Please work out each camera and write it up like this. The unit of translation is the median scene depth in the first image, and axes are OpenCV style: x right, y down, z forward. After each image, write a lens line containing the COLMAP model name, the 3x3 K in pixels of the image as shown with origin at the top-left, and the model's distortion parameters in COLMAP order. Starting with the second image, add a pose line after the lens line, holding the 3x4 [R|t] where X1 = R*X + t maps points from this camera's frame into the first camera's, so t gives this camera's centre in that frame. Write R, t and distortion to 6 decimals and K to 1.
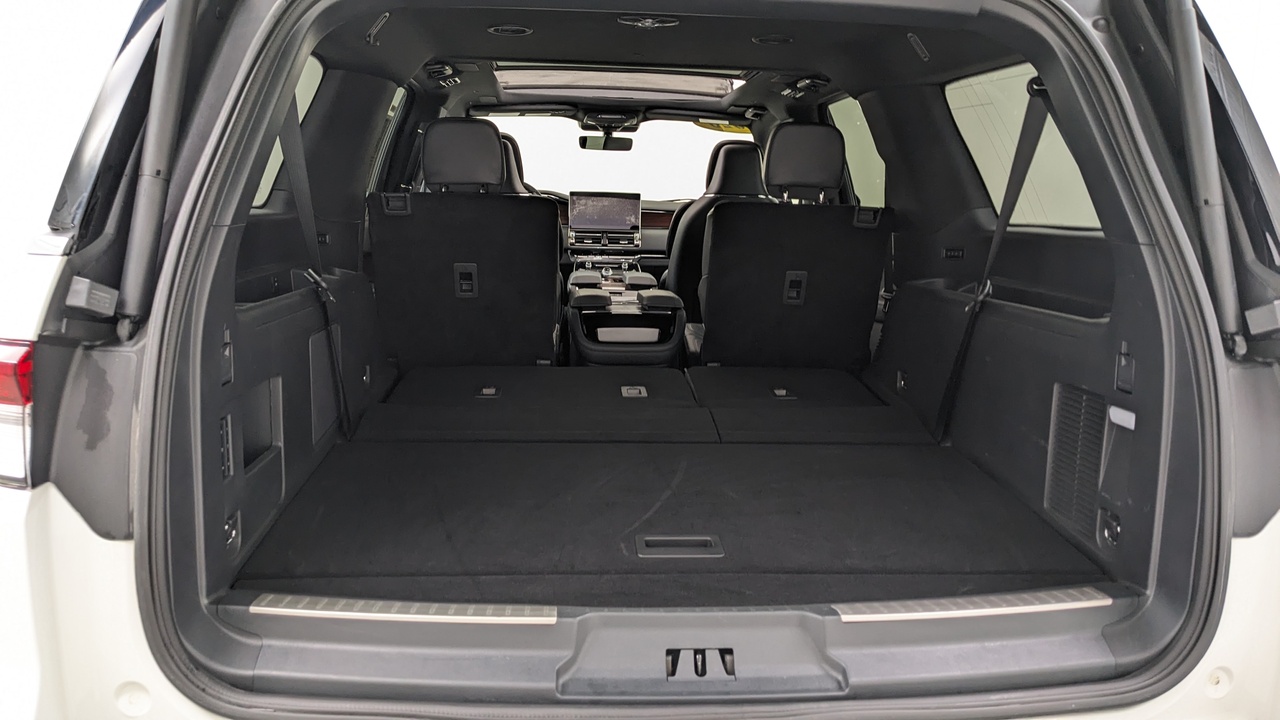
lens RADIAL K [[1074.4, 0, 640.0], [0, 1074.4, 360.0], [0, 0, 1]] dist [0.031077, -0.003383]
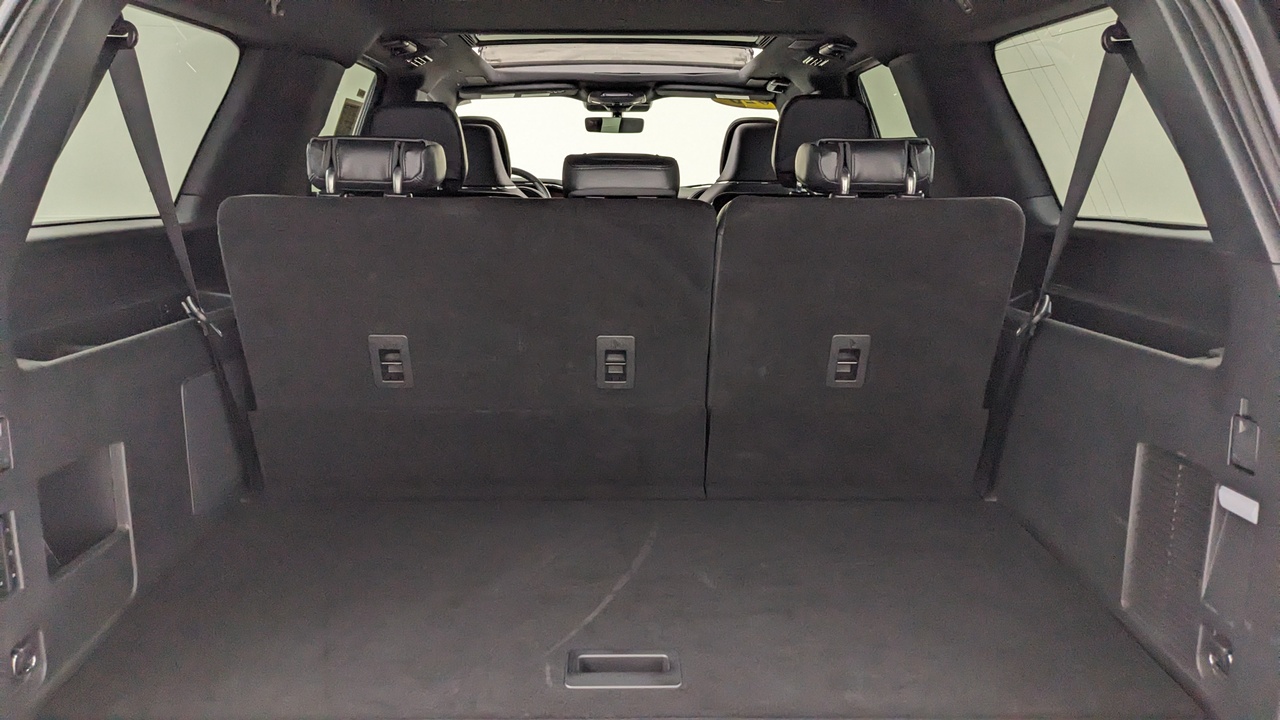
lens RADIAL K [[992.1, 0, 640.6], [0, 992.1, 366.0], [0, 0, 1]] dist [0.063724, -0.086119]
pose [[0.997087, -0.008920, -0.075743, 0.099202], [0.012322, 0.998931, 0.044563, -0.067933], [0.075264, -0.045367, 0.996131, 0.299271]]
